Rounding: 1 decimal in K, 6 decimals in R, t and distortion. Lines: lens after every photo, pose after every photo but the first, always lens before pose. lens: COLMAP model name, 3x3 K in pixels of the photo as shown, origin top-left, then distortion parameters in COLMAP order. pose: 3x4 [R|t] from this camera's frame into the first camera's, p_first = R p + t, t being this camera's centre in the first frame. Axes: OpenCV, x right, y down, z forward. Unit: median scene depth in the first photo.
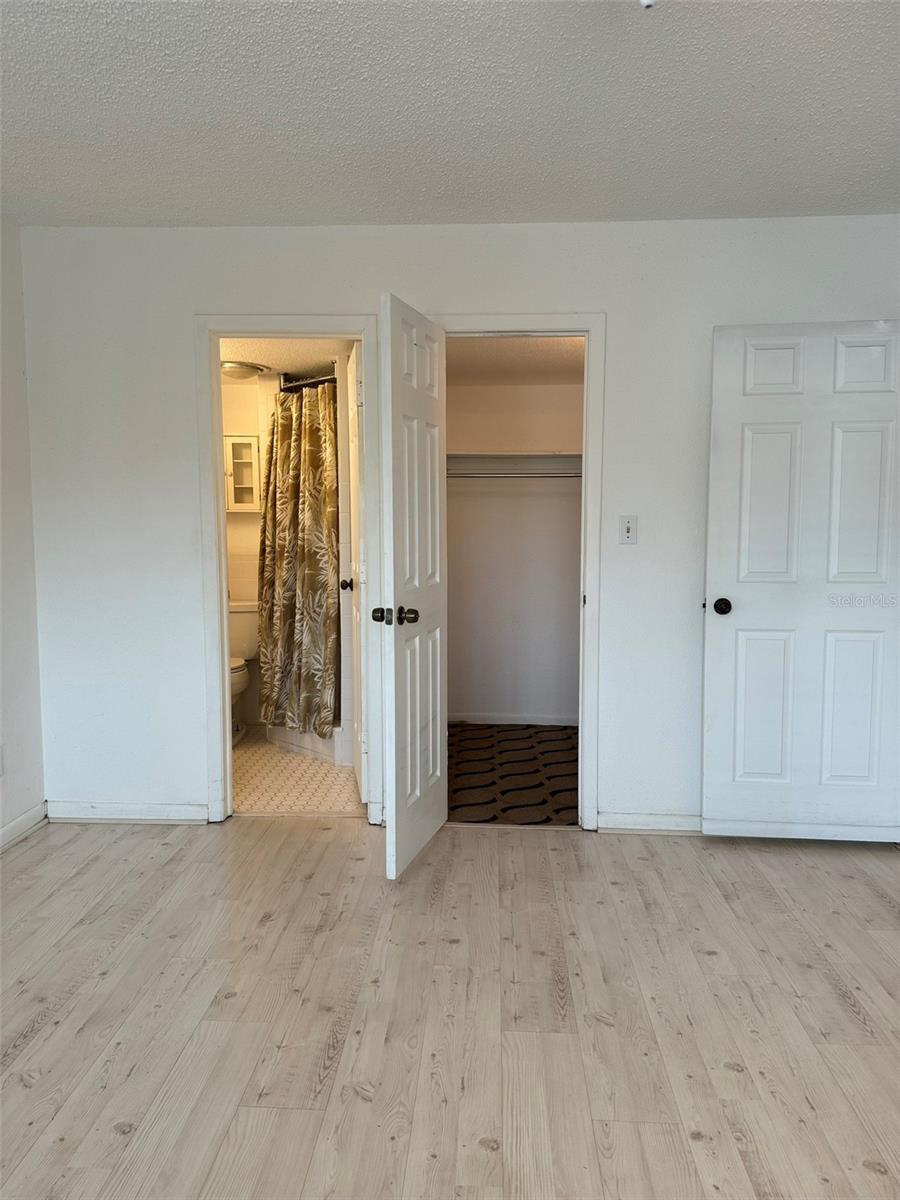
lens RADIAL K [[847.8, 0, 451.2], [0, 847.8, 600.2], [0, 0, 1]] dist [0.001031, -0.009446]
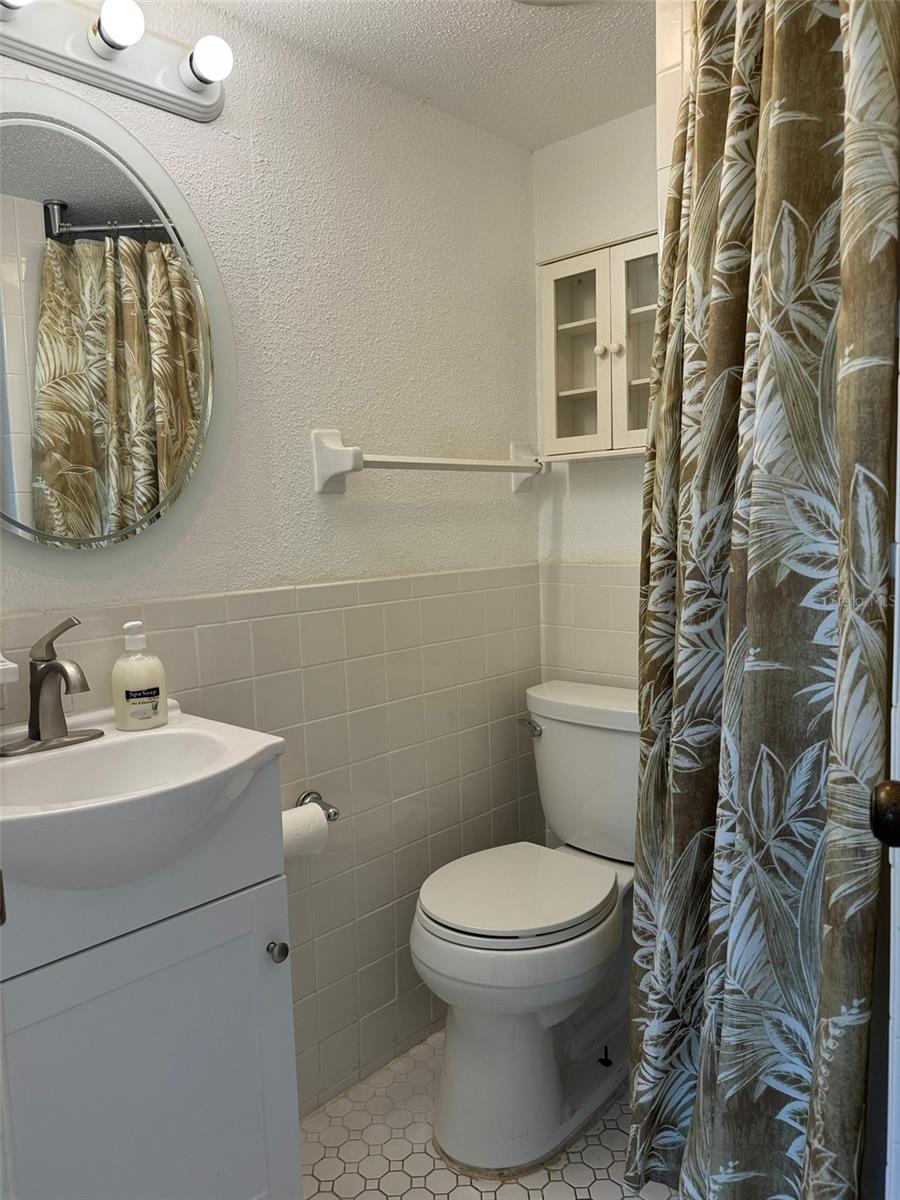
lens RADIAL K [[847.8, 0, 452.1], [0, 847.8, 605.1], [0, 0, 1]] dist [0.001031, -0.009446]
pose [[0.751048, 0.037573, -0.659178, -0.083072], [-0.024552, 0.999278, 0.028985, -0.056742], [0.659791, -0.005586, 0.751429, 0.802746]]
